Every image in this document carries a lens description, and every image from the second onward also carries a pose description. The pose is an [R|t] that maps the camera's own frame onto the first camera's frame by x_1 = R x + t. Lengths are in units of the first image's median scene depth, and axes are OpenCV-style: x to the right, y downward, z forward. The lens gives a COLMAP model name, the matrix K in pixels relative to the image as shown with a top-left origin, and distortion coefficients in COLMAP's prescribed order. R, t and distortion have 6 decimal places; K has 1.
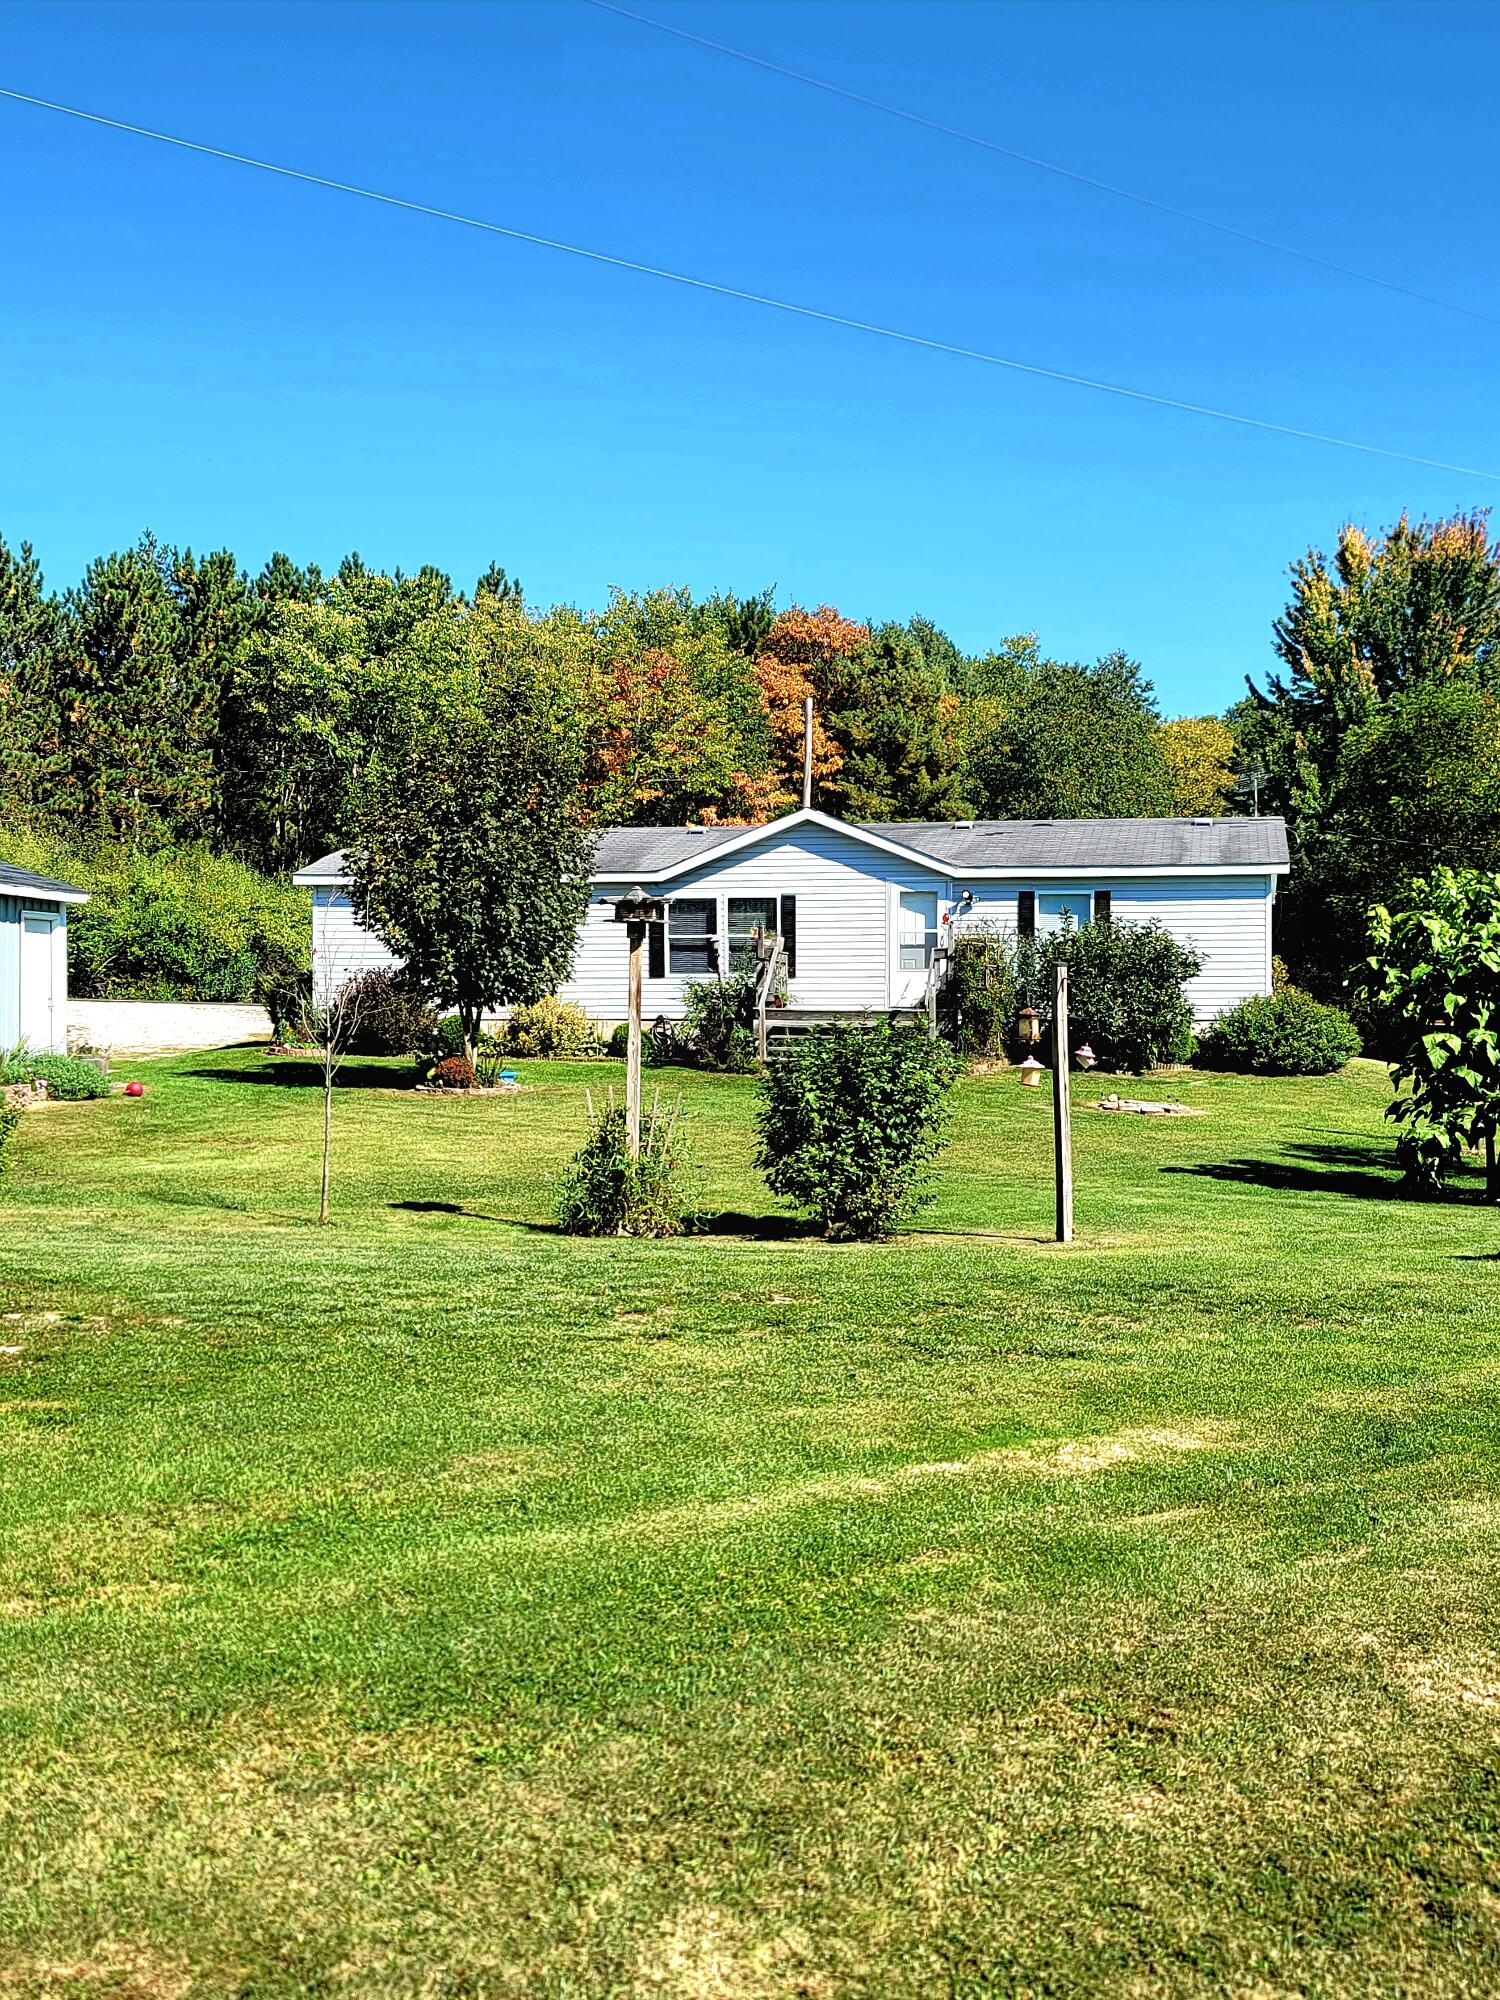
lens RADIAL K [[2349.1, 0, 746.1], [0, 2349.1, 1015.3], [0, 0, 1]] dist [0.101633, 0.000000]
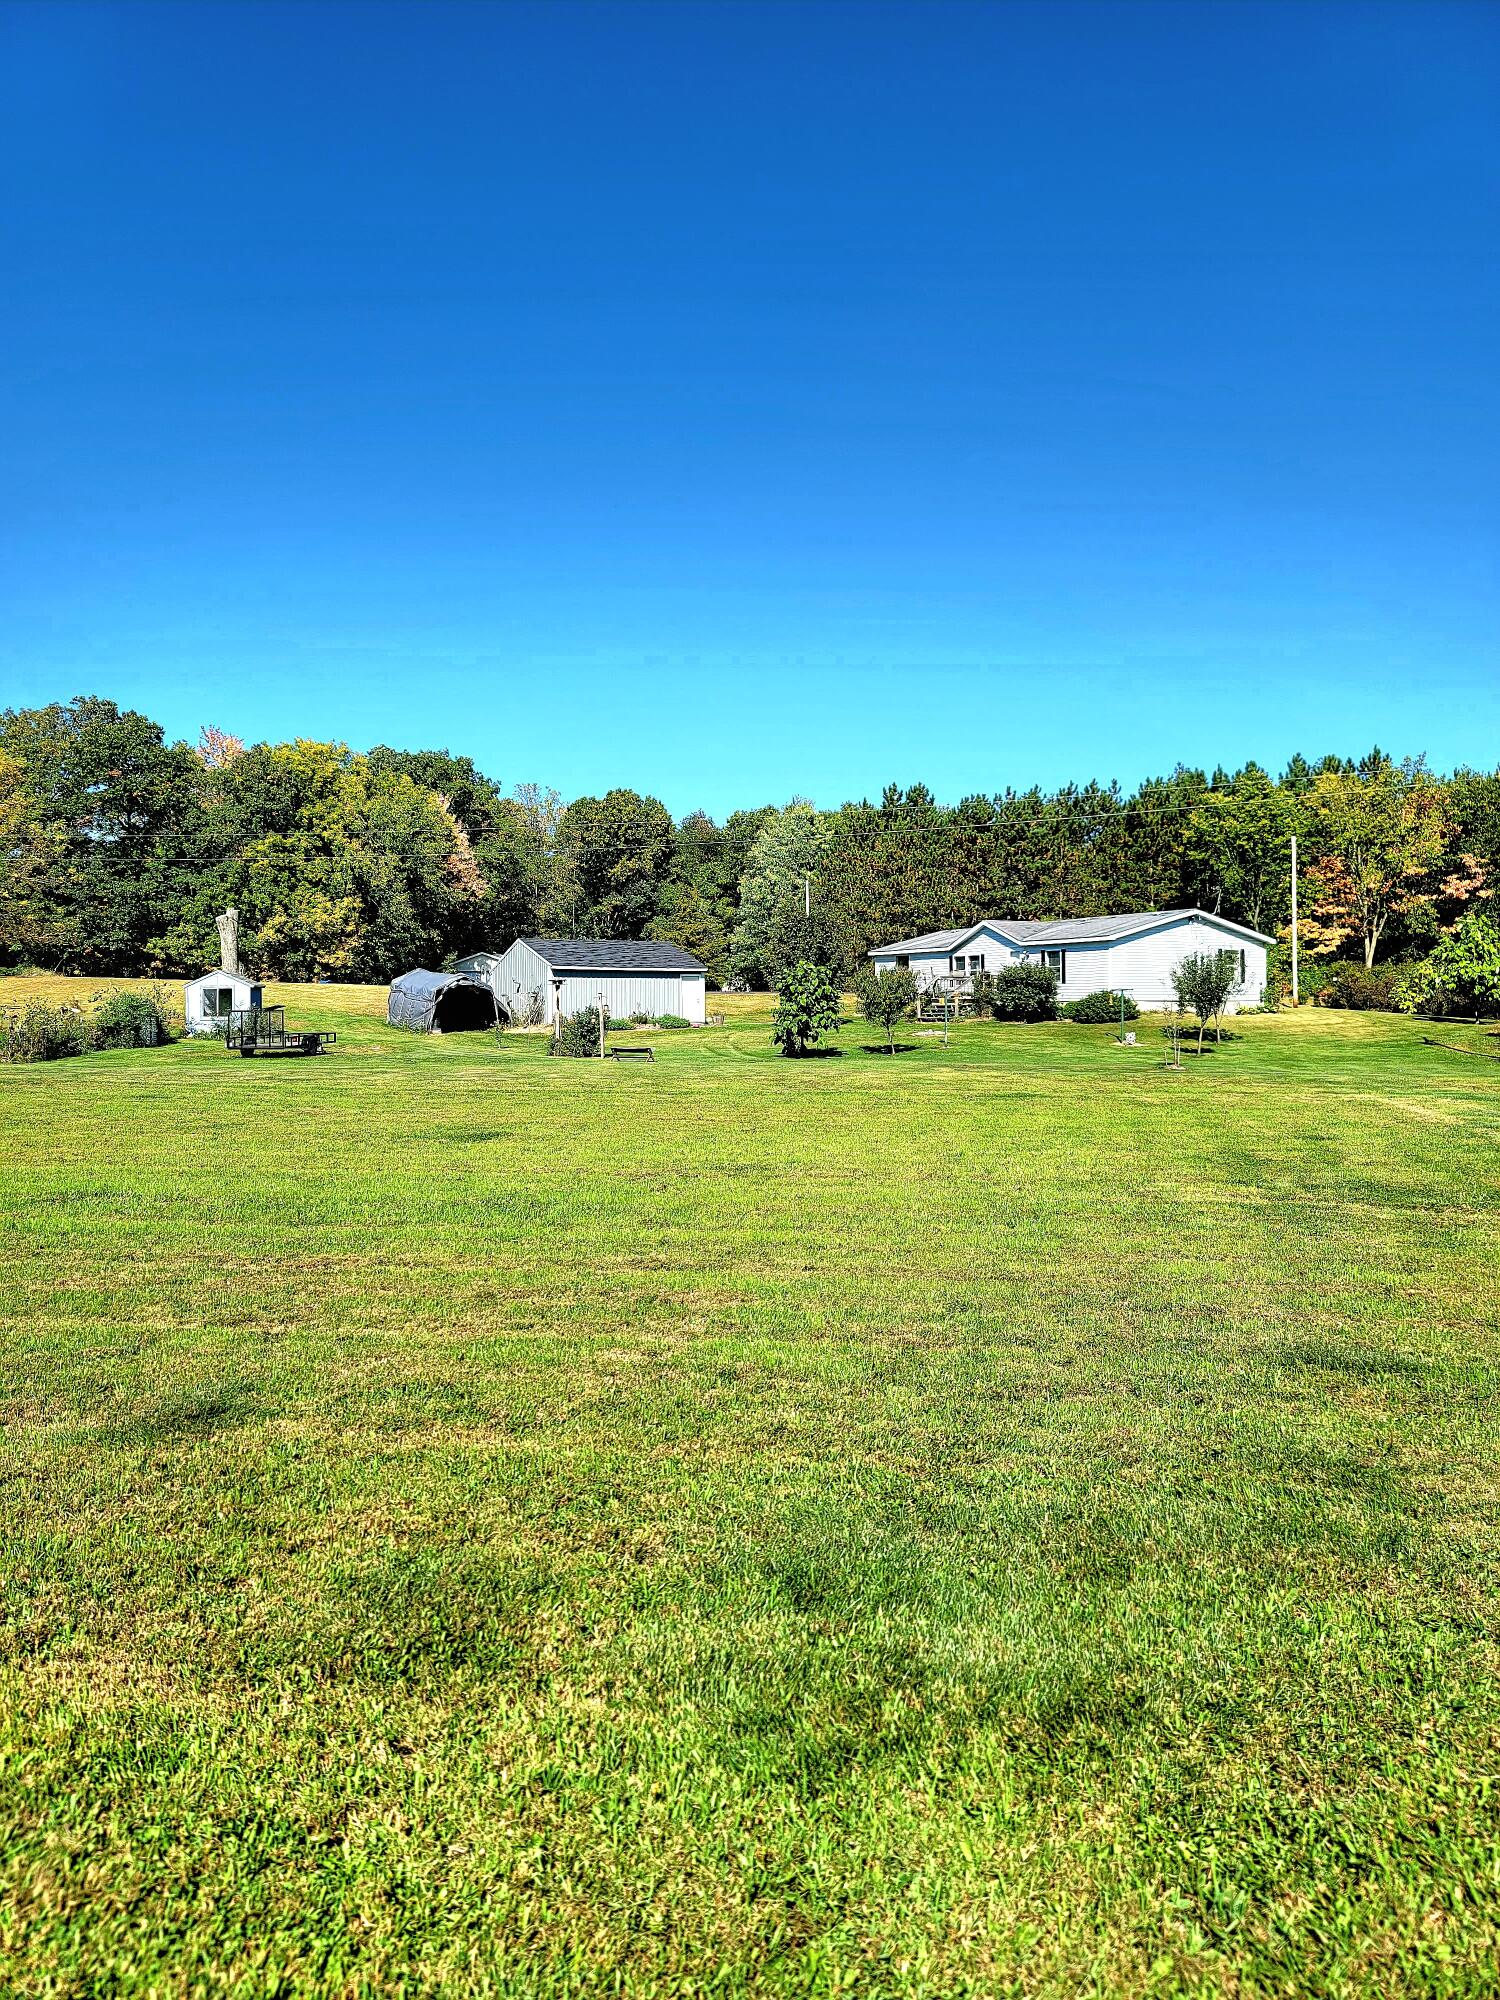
lens RADIAL K [[1456.4, 0, 742.4], [0, 1456.4, 983.1], [0, 0, 1]] dist [0.066706, -0.020269]
pose [[0.631006, -0.019324, -0.775537, 1.095691], [0.013582, 0.999812, -0.013861, -0.000456], [0.775659, -0.001787, 0.631150, -0.217895]]
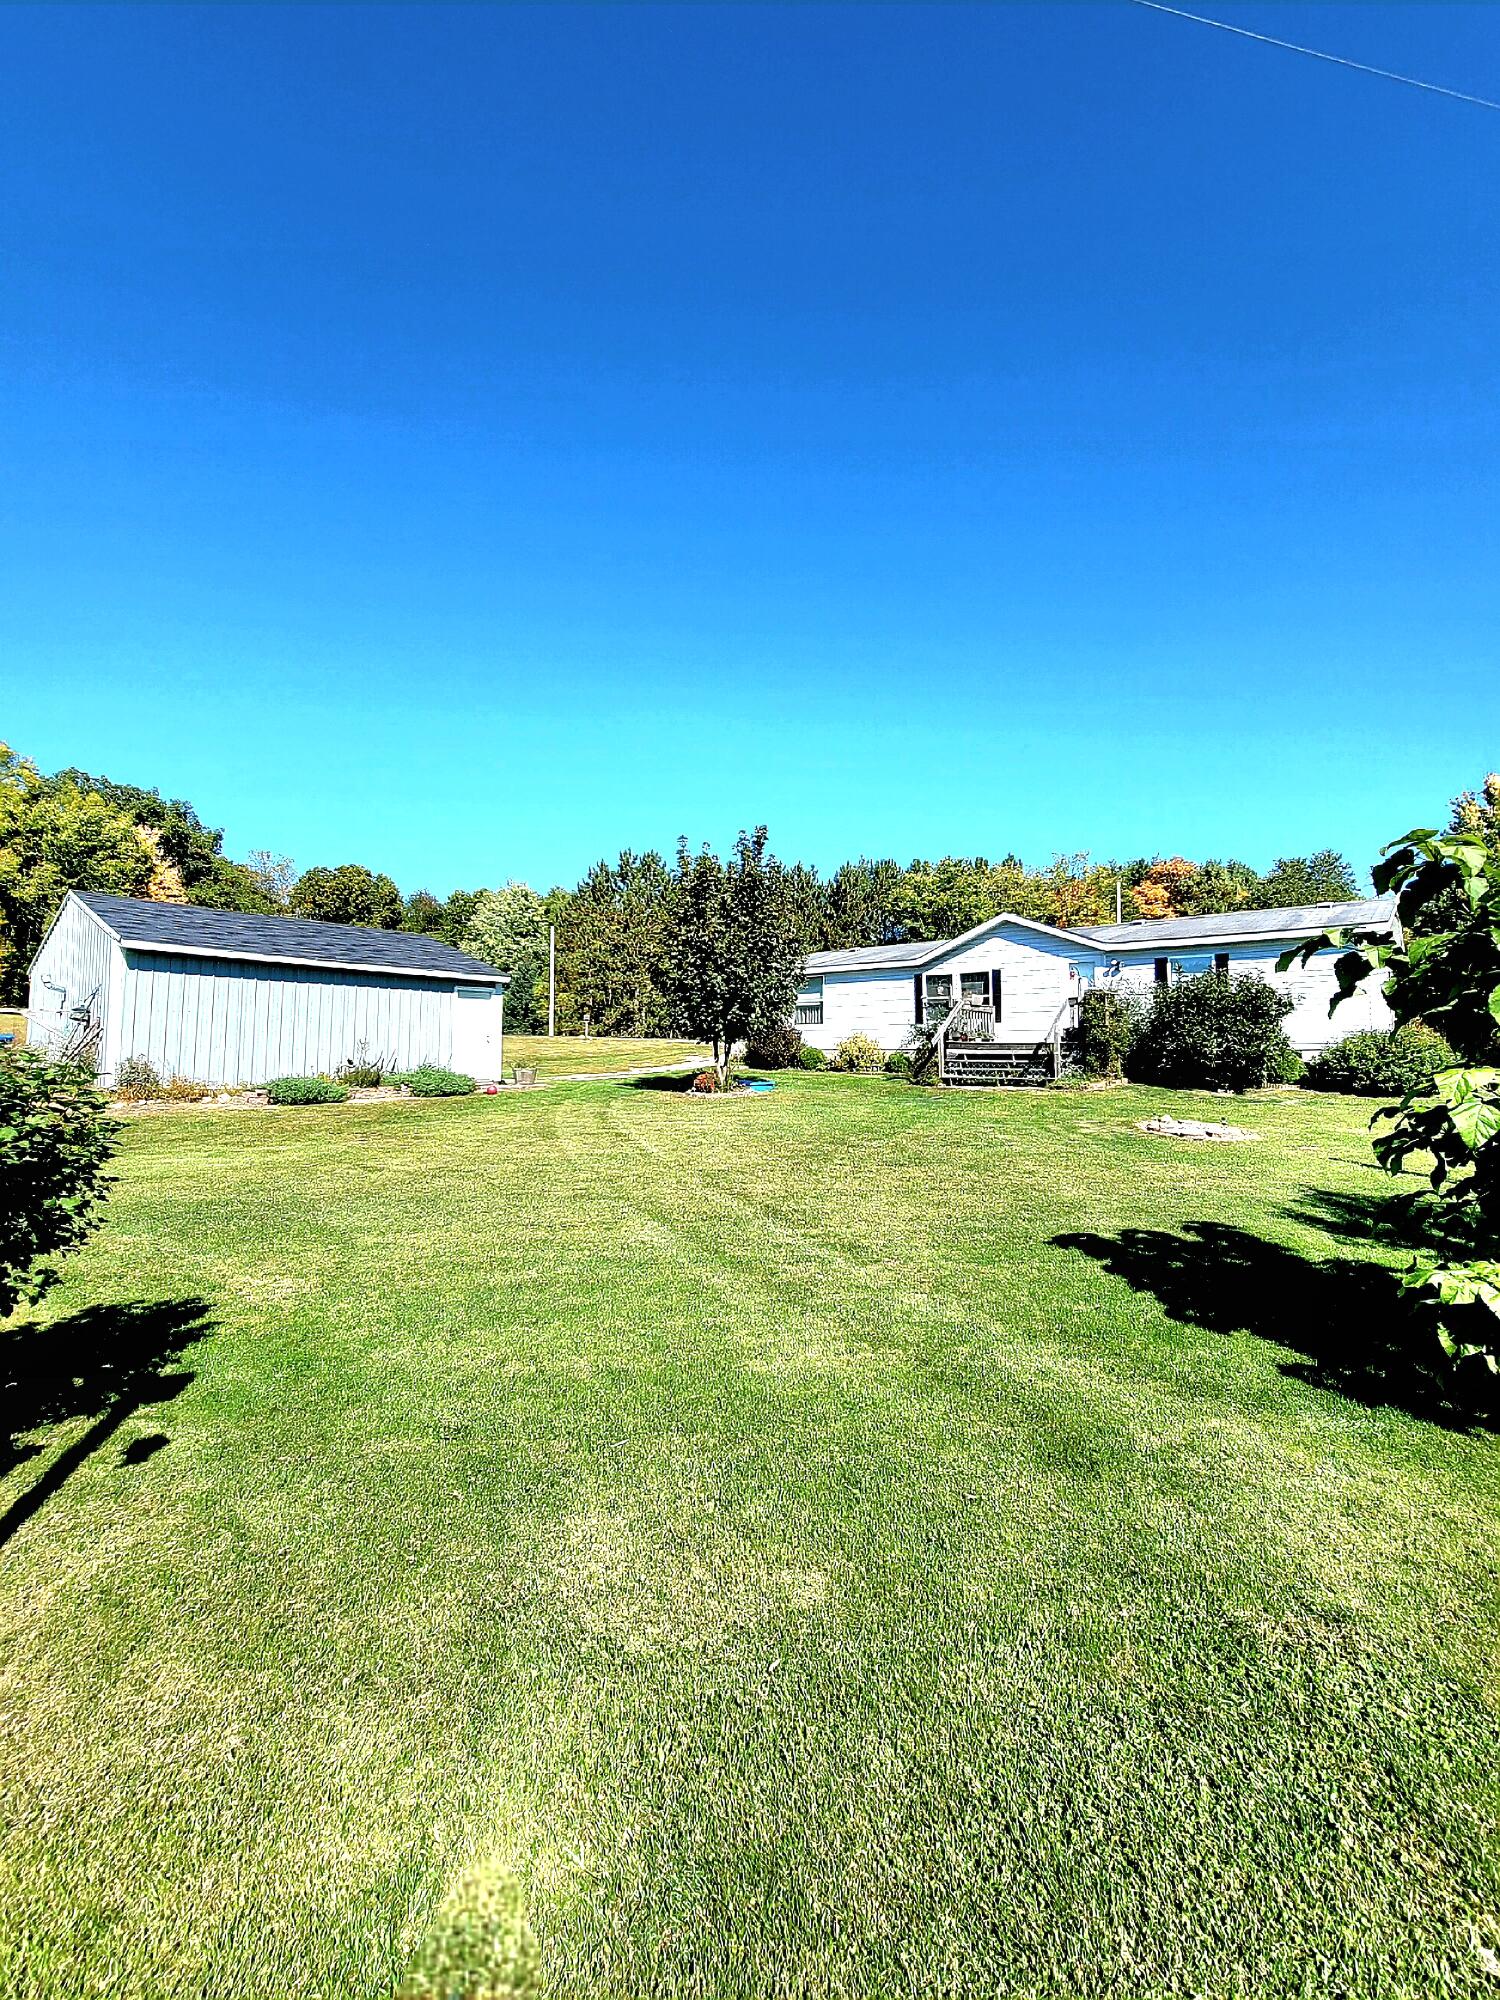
lens RADIAL K [[815.1, 0, 750.1], [0, 815.1, 998.9], [0, 0, 1]] dist [-0.004152, -0.000298]
pose [[0.870527, -0.029722, -0.491223, 0.140847], [-0.001107, 0.998054, -0.062350, 0.002305], [0.492120, 0.054821, 0.868800, 0.452427]]
